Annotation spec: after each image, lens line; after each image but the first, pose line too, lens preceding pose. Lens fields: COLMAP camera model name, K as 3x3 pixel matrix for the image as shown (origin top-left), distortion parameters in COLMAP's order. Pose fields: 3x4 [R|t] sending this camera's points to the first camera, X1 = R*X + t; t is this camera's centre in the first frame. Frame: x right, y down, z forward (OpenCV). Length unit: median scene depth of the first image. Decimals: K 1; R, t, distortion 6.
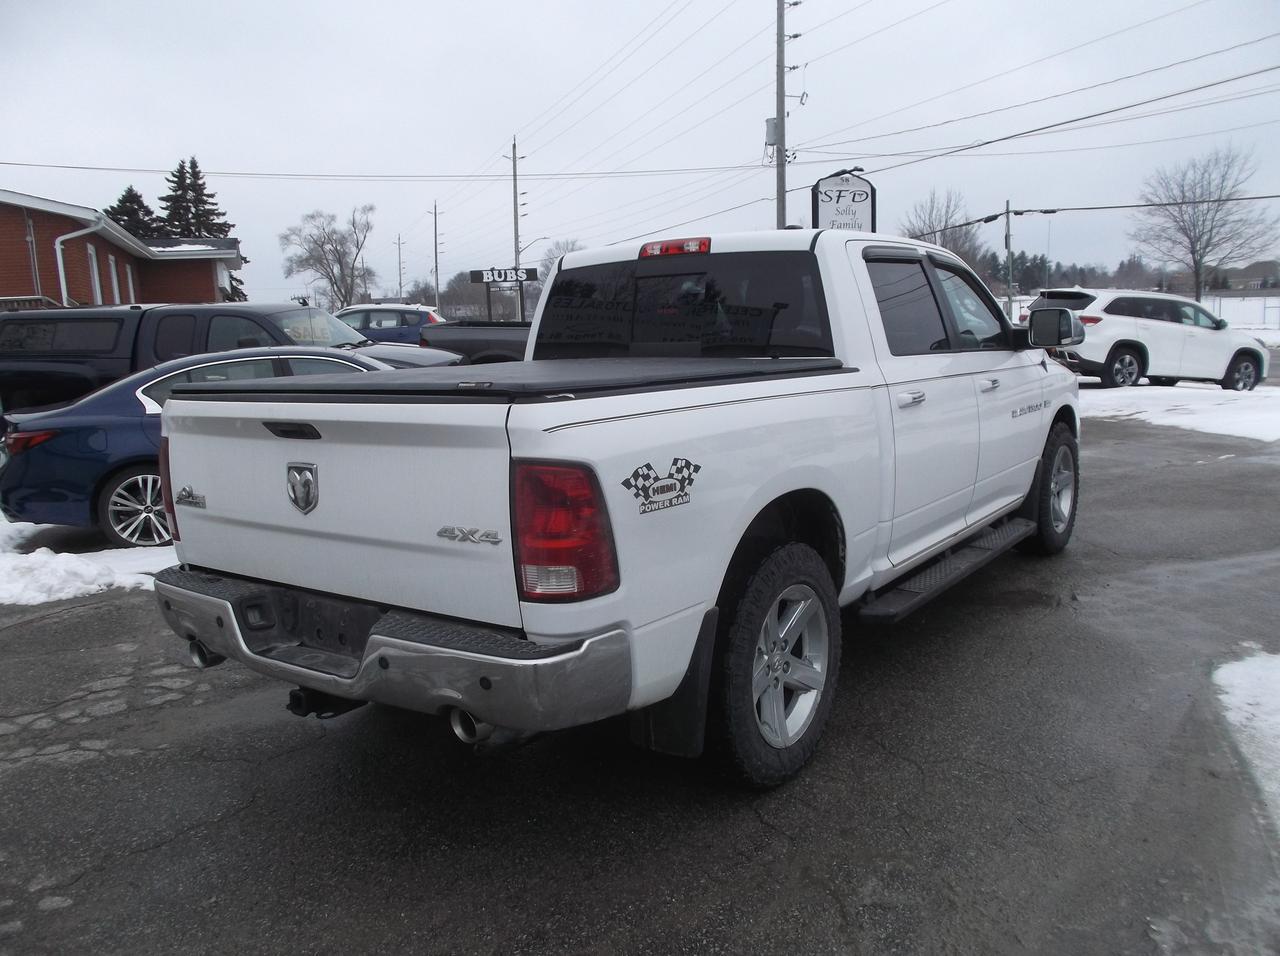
lens RADIAL K [[1026.2, 0, 643.3], [0, 1026.2, 471.5], [0, 0, 1]] dist [-0.013676, 0.000977]
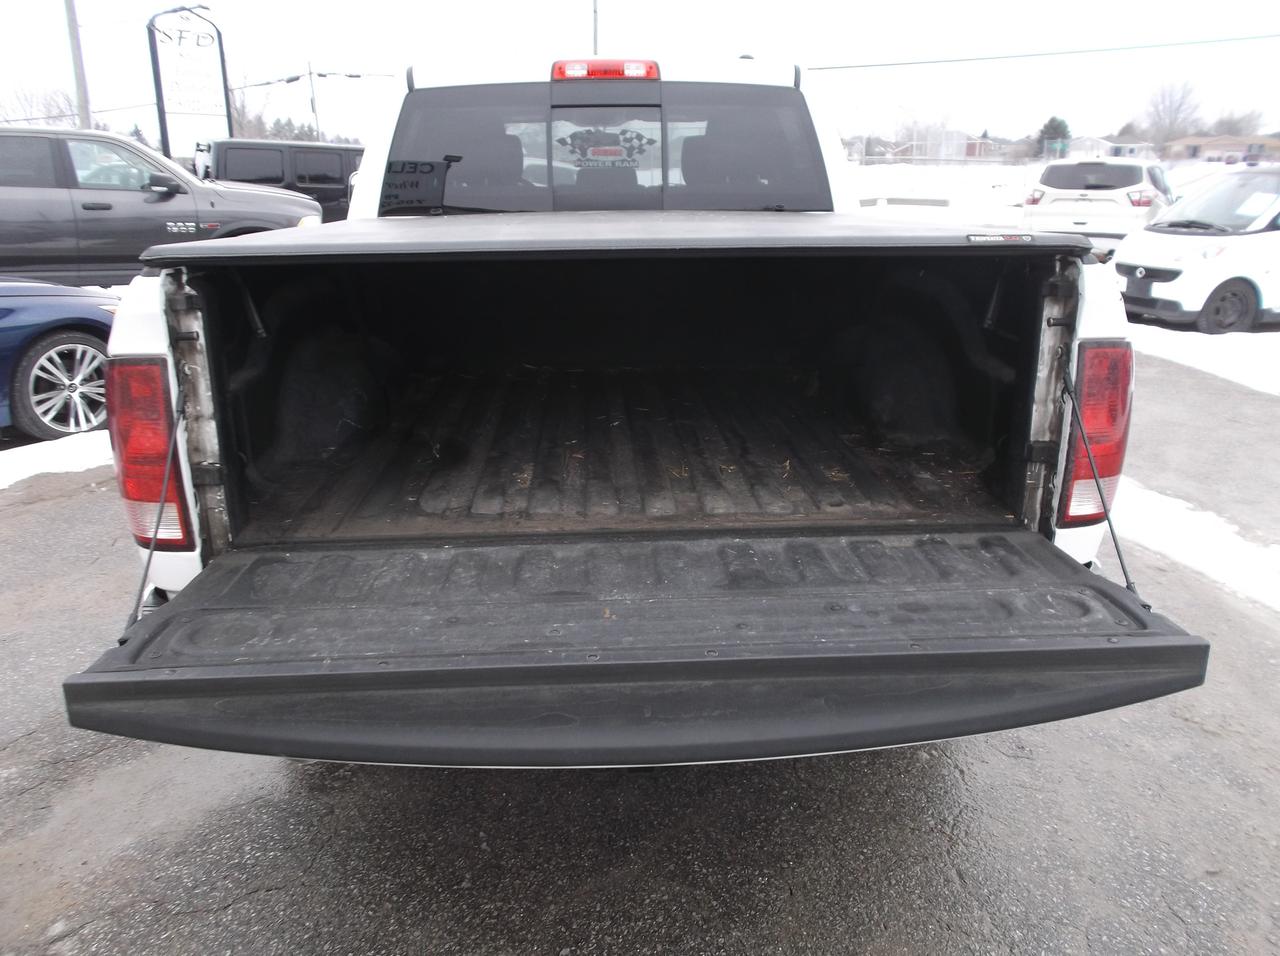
lens RADIAL K [[1026.2, 0, 643.3], [0, 1026.2, 471.5], [0, 0, 1]] dist [-0.013676, 0.000977]
pose [[0.780335, -0.152933, 0.606374, -0.435514], [0.078007, 0.985867, 0.148258, -0.027132], [-0.620478, -0.068389, 0.781236, 0.319866]]
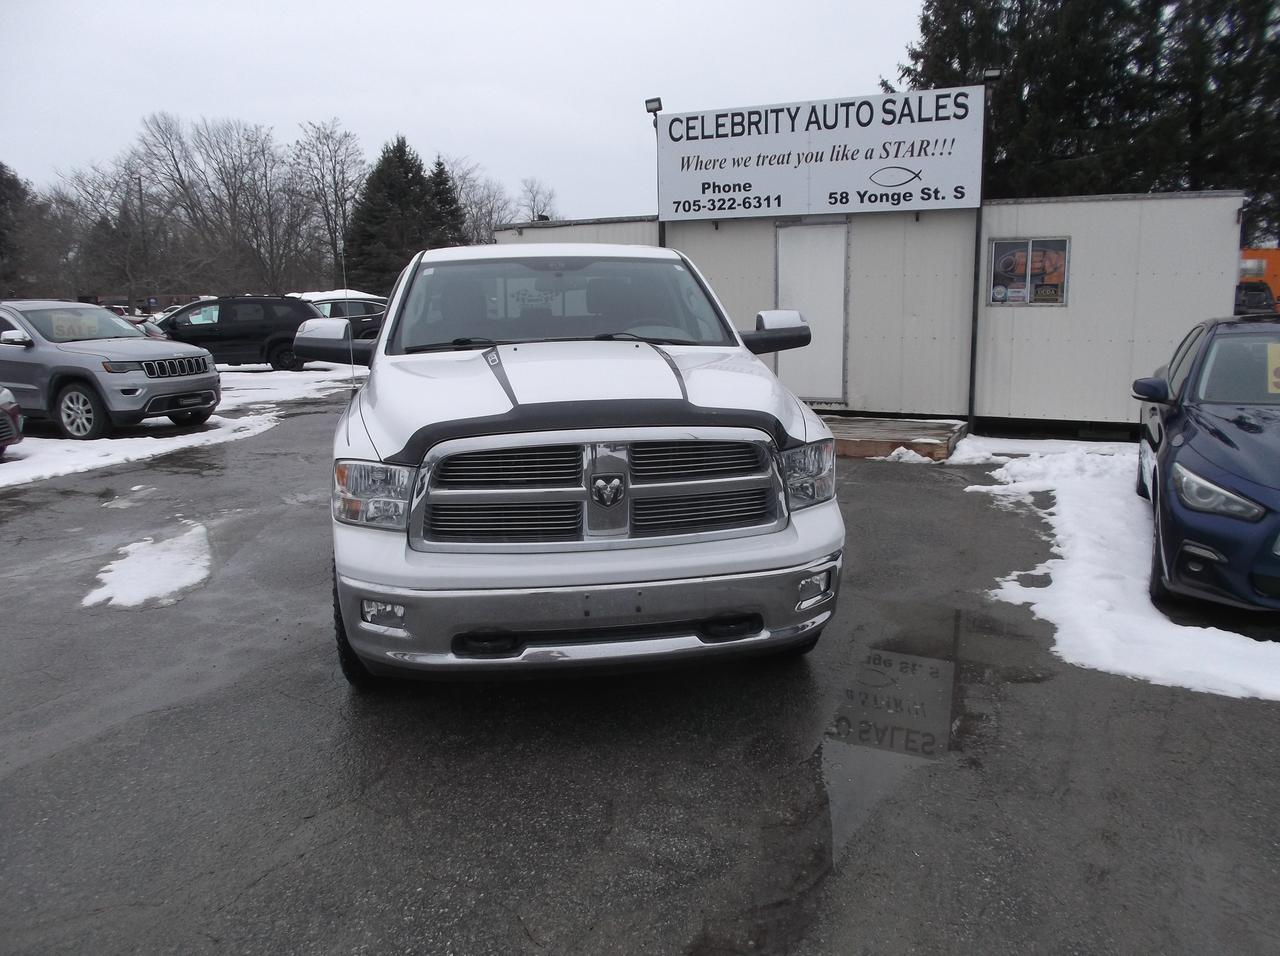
lens RADIAL K [[1026.2, 0, 643.3], [0, 1026.2, 471.5], [0, 0, 1]] dist [-0.013676, 0.000977]
pose [[-0.709656, 0.172583, -0.683084, 0.964469], [-0.063072, 0.950080, 0.305566, -0.370745], [0.701720, 0.259930, -0.663345, 2.092756]]
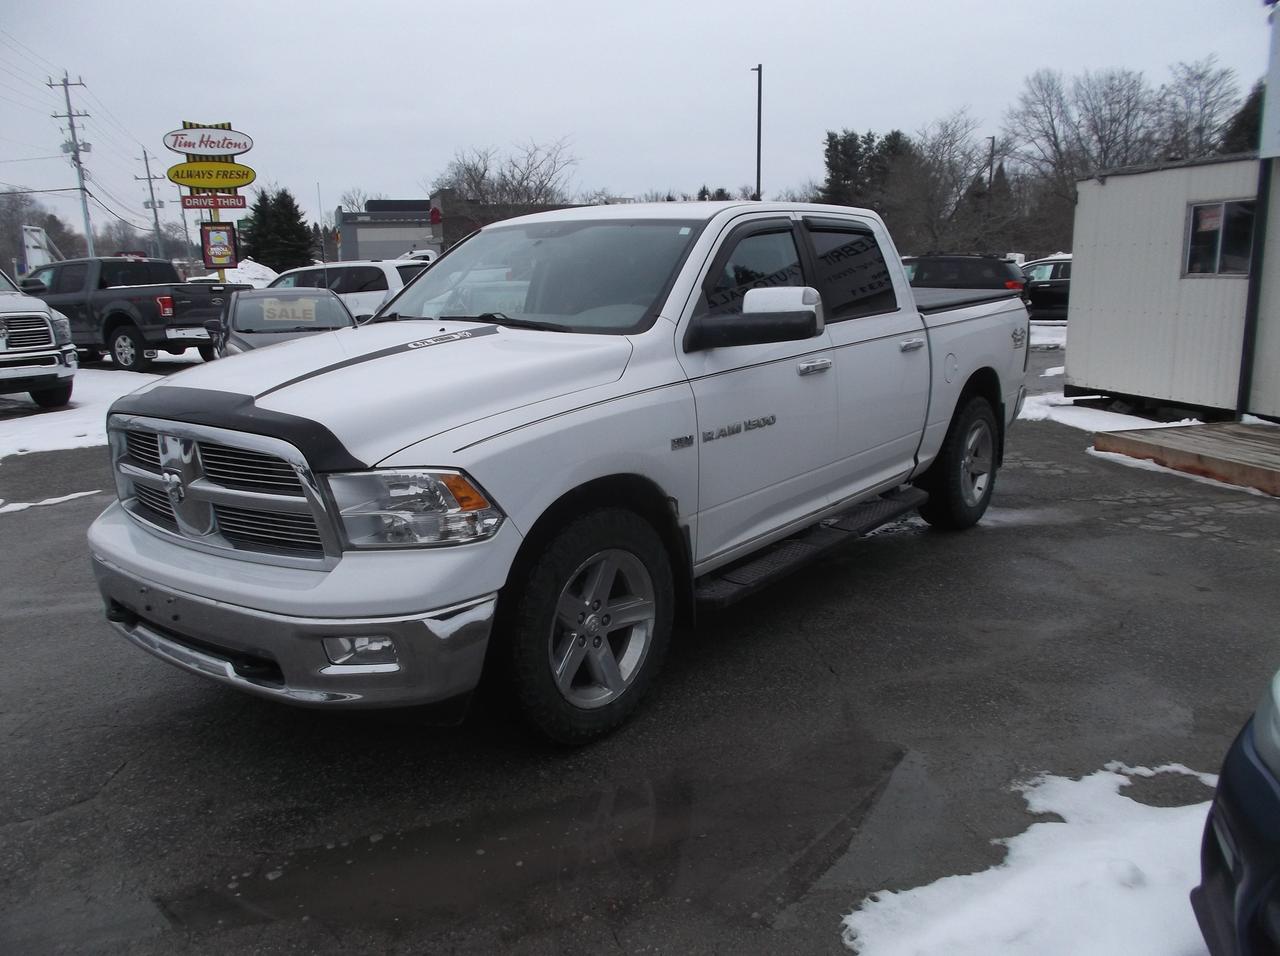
lens RADIAL K [[1026.2, 0, 643.3], [0, 1026.2, 471.5], [0, 0, 1]] dist [-0.013676, 0.000977]
pose [[-0.998479, 0.041006, 0.036865, 0.155306], [0.051312, 0.935752, 0.348905, -0.358281], [-0.020190, 0.350266, -0.936433, 2.212771]]
